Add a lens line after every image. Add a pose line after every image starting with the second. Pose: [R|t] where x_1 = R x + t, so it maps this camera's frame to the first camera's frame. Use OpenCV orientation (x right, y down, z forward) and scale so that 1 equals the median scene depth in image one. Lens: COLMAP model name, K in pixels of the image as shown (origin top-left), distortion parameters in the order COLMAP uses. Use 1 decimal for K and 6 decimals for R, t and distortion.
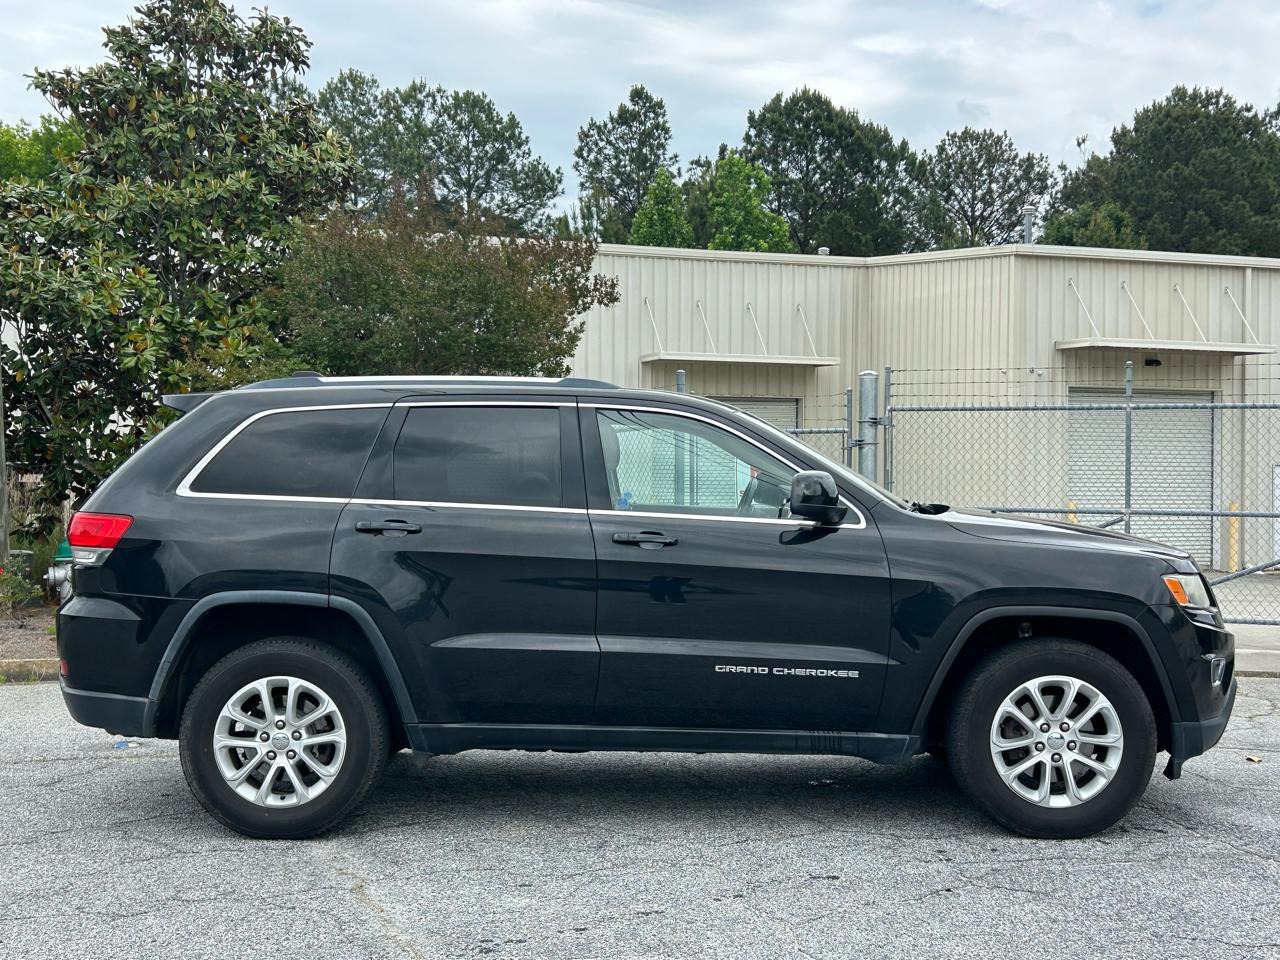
lens RADIAL K [[1617.4, 0, 649.8], [0, 1617.4, 511.4], [0, 0, 1]] dist [0.184330, -0.532598]
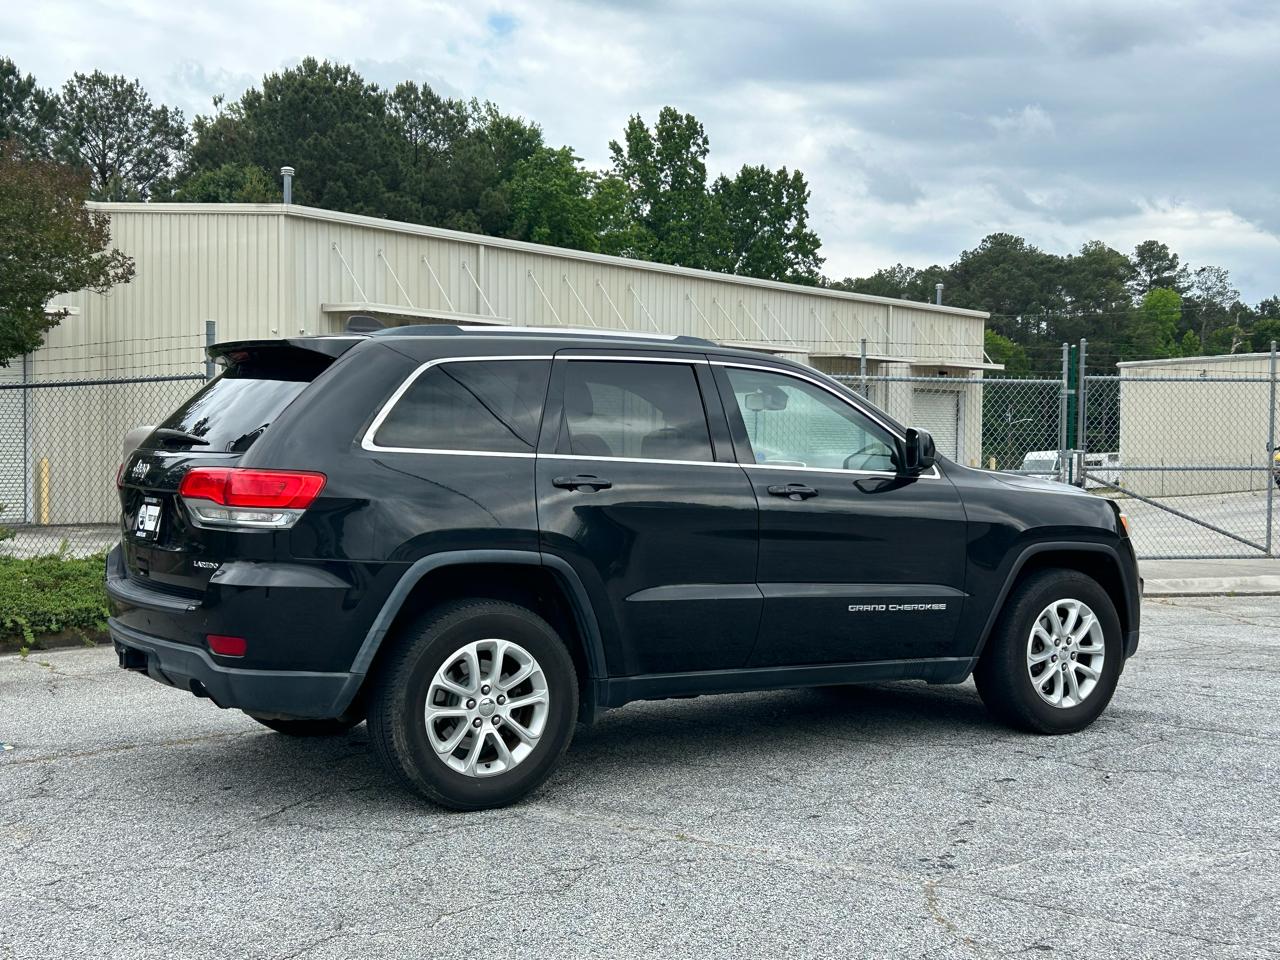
lens RADIAL K [[1623.8, 0, 644.4], [0, 1623.8, 501.1], [0, 0, 1]] dist [0.162148, -0.436477]
pose [[0.843941, -0.017468, 0.536152, -0.062243], [0.007917, 0.999766, 0.020111, 0.000156], [-0.536378, -0.012728, 0.843882, 0.013838]]
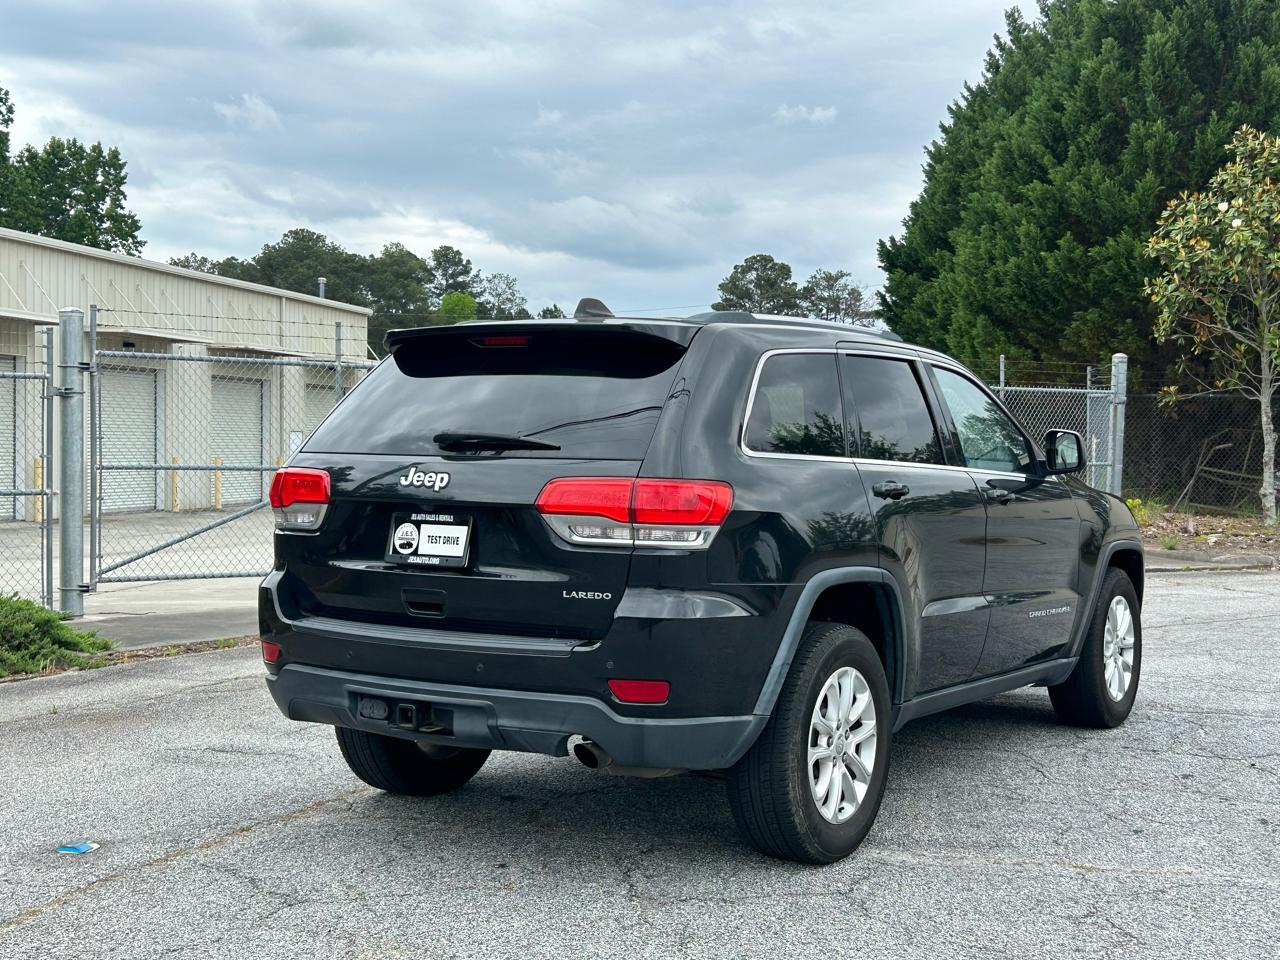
lens RADIAL K [[1623.8, 0, 644.4], [0, 1623.8, 501.1], [0, 0, 1]] dist [0.162148, -0.436477]
pose [[0.533642, -0.028780, 0.845220, -0.094174], [0.011242, 0.999574, 0.026938, -0.000923], [-0.845636, -0.004873, 0.533738, 0.059893]]
